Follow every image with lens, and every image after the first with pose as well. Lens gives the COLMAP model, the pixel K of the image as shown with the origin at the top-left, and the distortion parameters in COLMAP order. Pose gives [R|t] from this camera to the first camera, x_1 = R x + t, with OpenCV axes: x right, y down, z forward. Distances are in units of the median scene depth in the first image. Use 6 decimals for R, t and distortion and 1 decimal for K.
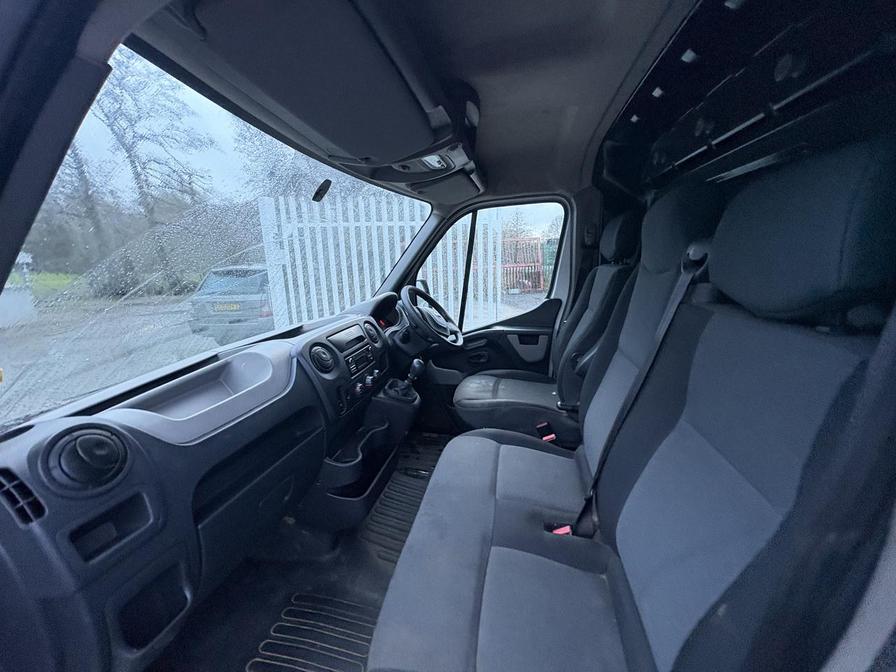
lens RADIAL K [[355.9, 0, 447.6], [0, 355.9, 336.1], [0, 0, 1]] dist [0.000317, 0.000107]
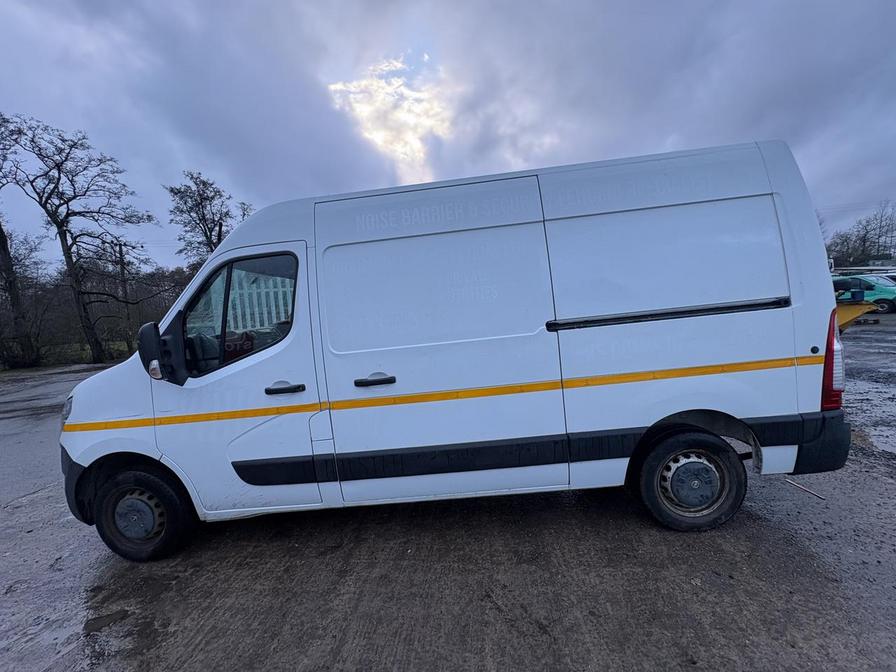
lens RADIAL K [[355.9, 0, 453.1], [0, 355.9, 333.1], [0, 0, 1]] dist [0.000317, 0.000107]
pose [[0.985476, -0.047187, 0.163128, 0.443802], [0.073972, 0.983973, -0.162248, 0.362994], [-0.152858, 0.171959, 0.973172, -1.195550]]
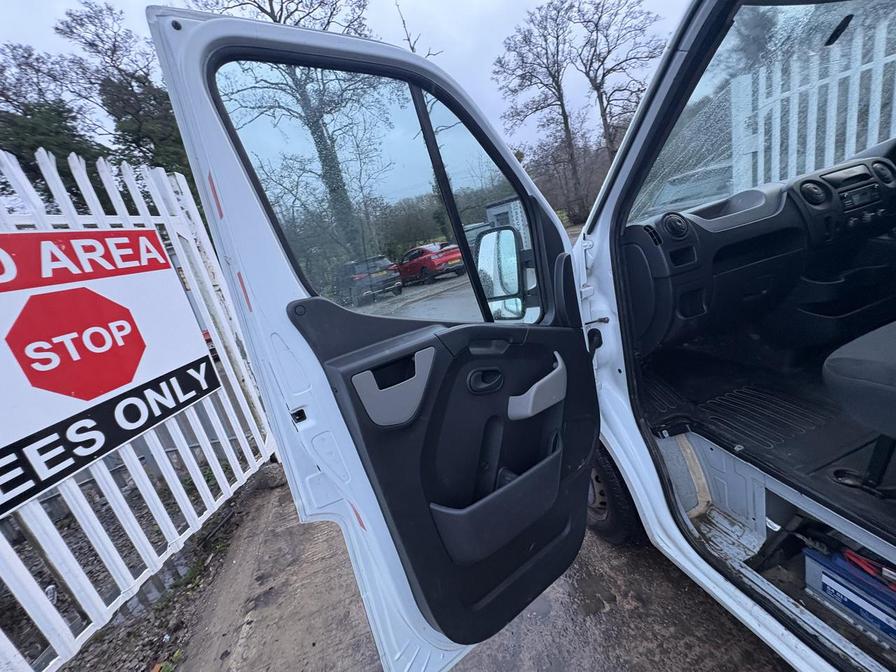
lens RADIAL K [[355.9, 0, 446.1], [0, 355.9, 335.4], [0, 0, 1]] dist [0.000317, 0.000107]
pose [[0.459848, 0.165040, -0.872526, 0.112336], [0.024793, 0.979808, 0.198399, 0.148289], [0.887651, -0.112866, 0.446471, -0.376628]]
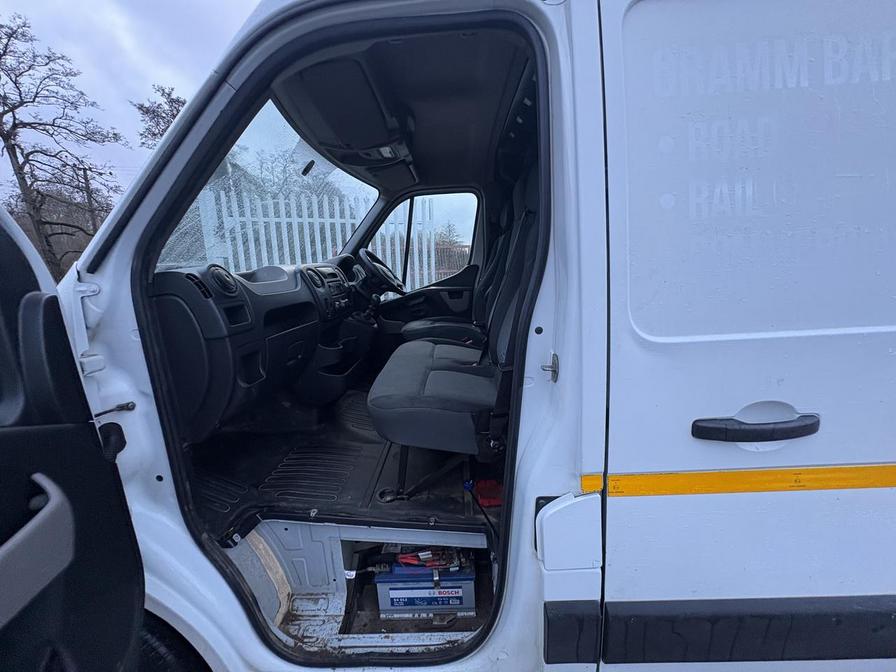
lens RADIAL K [[355.9, 0, 449.6], [0, 355.9, 335.7], [0, 0, 1]] dist [0.000317, 0.000107]
pose [[0.982988, -0.029158, 0.181342, -0.041576], [0.034912, 0.998981, -0.028616, 0.205165], [-0.180323, 0.034460, 0.983004, -0.309287]]
